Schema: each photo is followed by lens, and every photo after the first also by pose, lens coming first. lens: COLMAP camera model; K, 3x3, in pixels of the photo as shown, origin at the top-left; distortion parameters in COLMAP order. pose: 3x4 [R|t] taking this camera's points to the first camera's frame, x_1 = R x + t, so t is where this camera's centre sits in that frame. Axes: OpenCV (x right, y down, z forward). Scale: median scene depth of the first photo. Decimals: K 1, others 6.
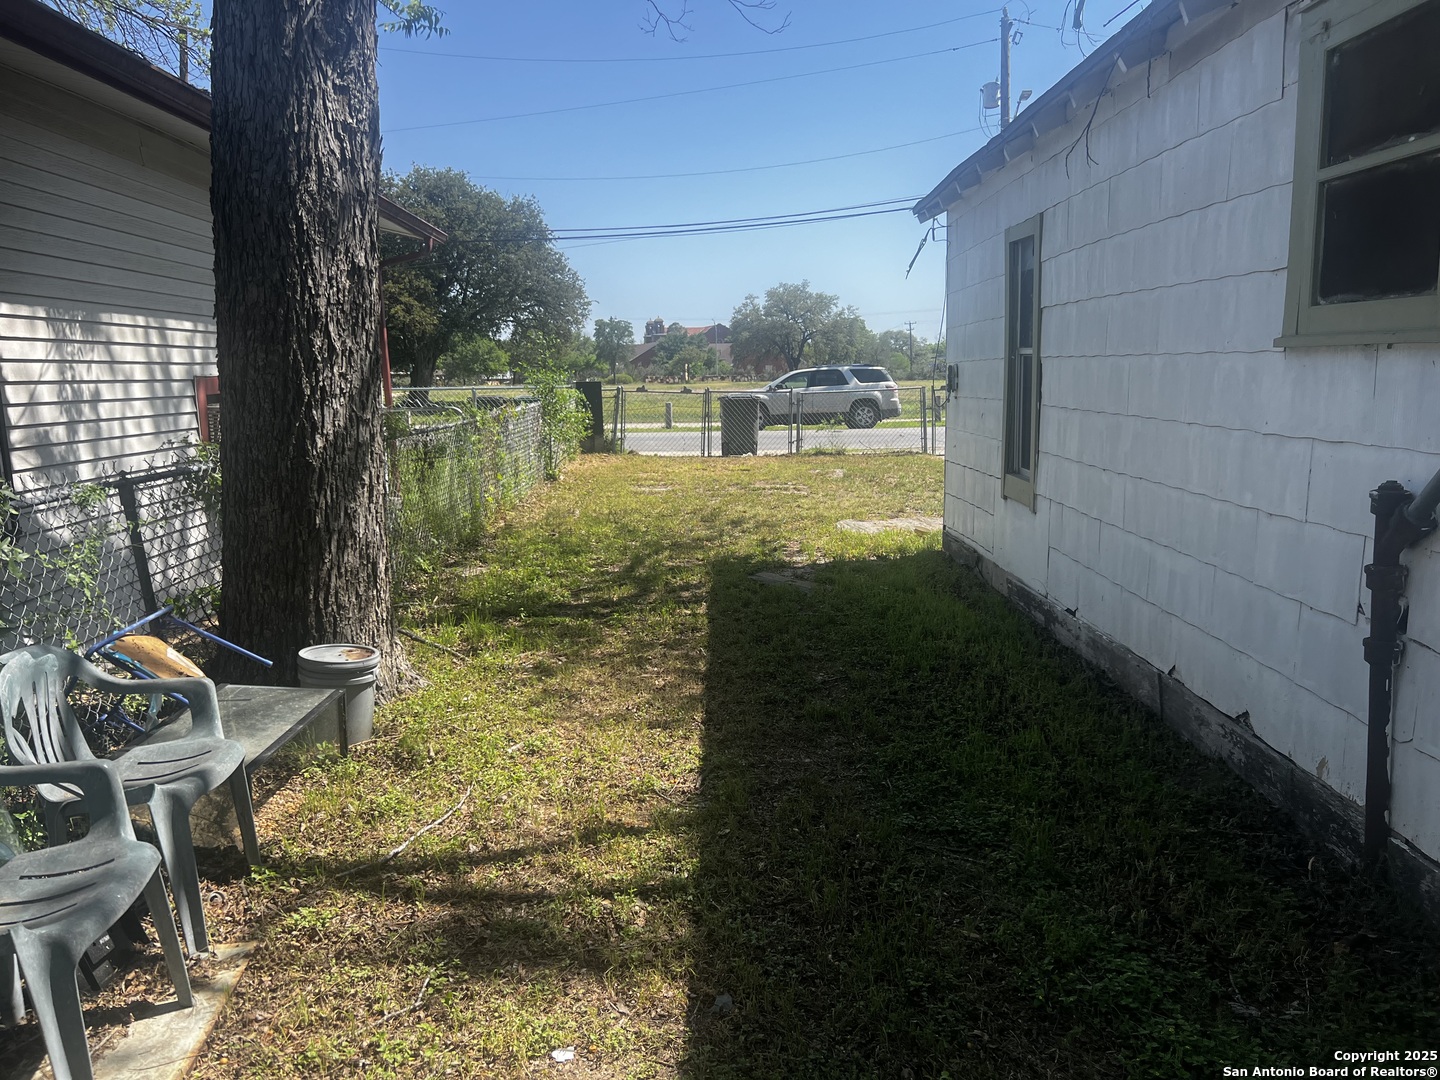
lens RADIAL K [[1090.4, 0, 724.7], [0, 1090.4, 544.4], [0, 0, 1]] dist [0.044114, -0.011594]
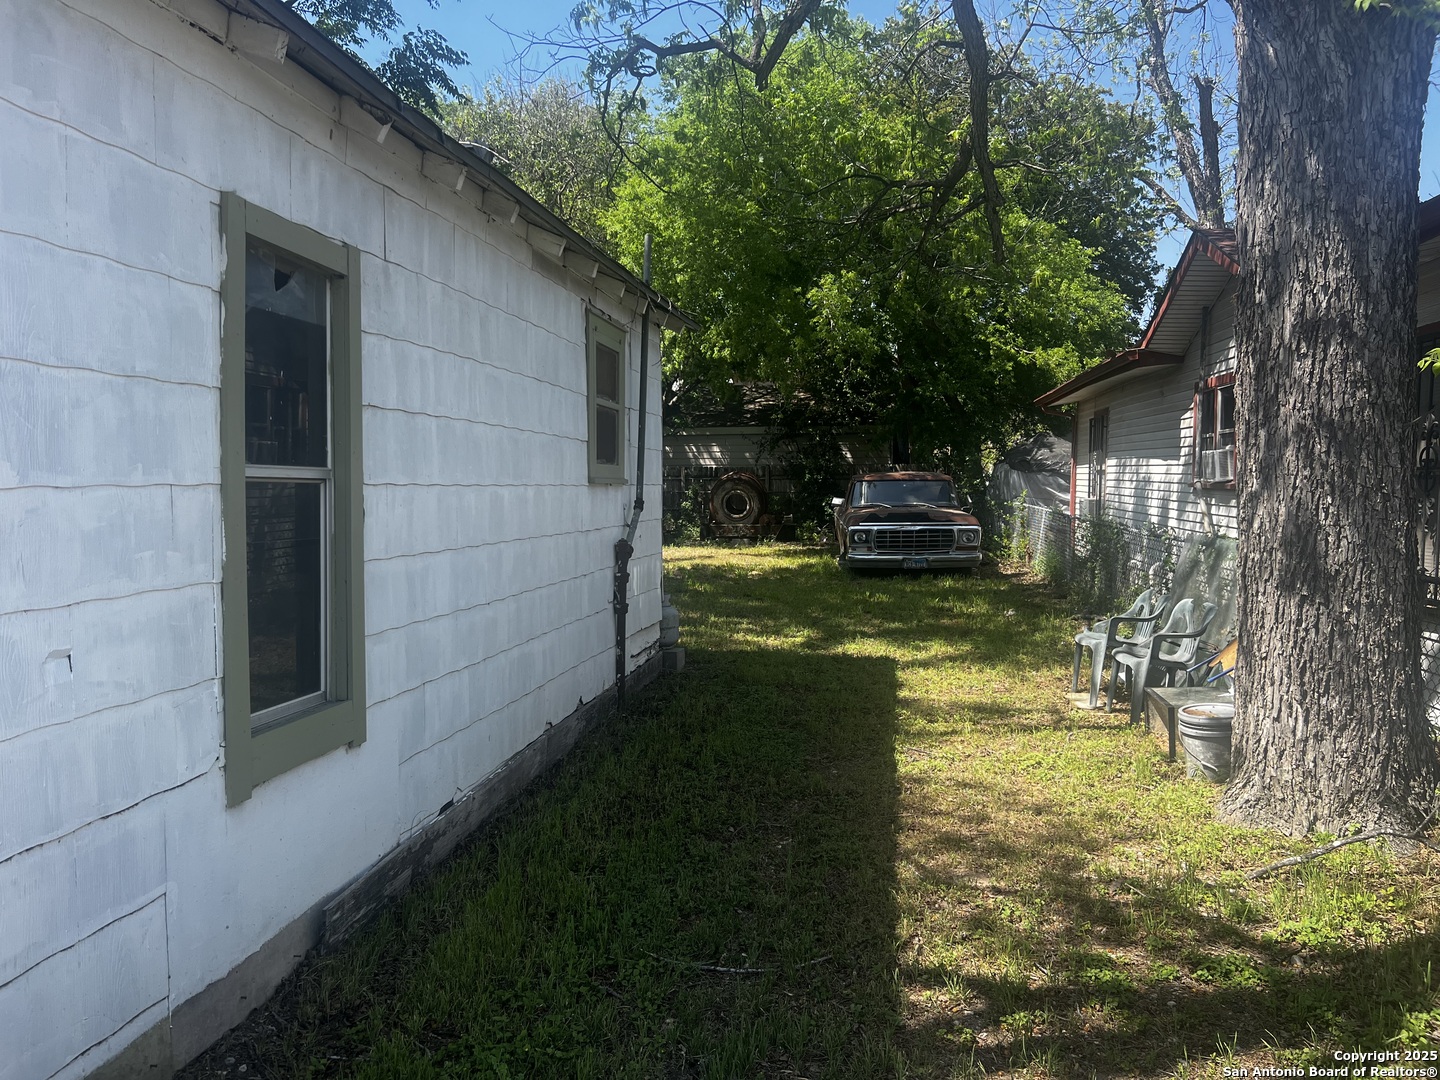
lens RADIAL K [[1090.4, 0, 717.7], [0, 1090.4, 538.1], [0, 0, 1]] dist [0.044114, -0.011594]
pose [[-0.985998, -0.032406, 0.163576, -0.012804], [0.003396, 0.976831, 0.213987, -0.373505], [-0.166720, 0.211546, -0.963043, 2.141109]]
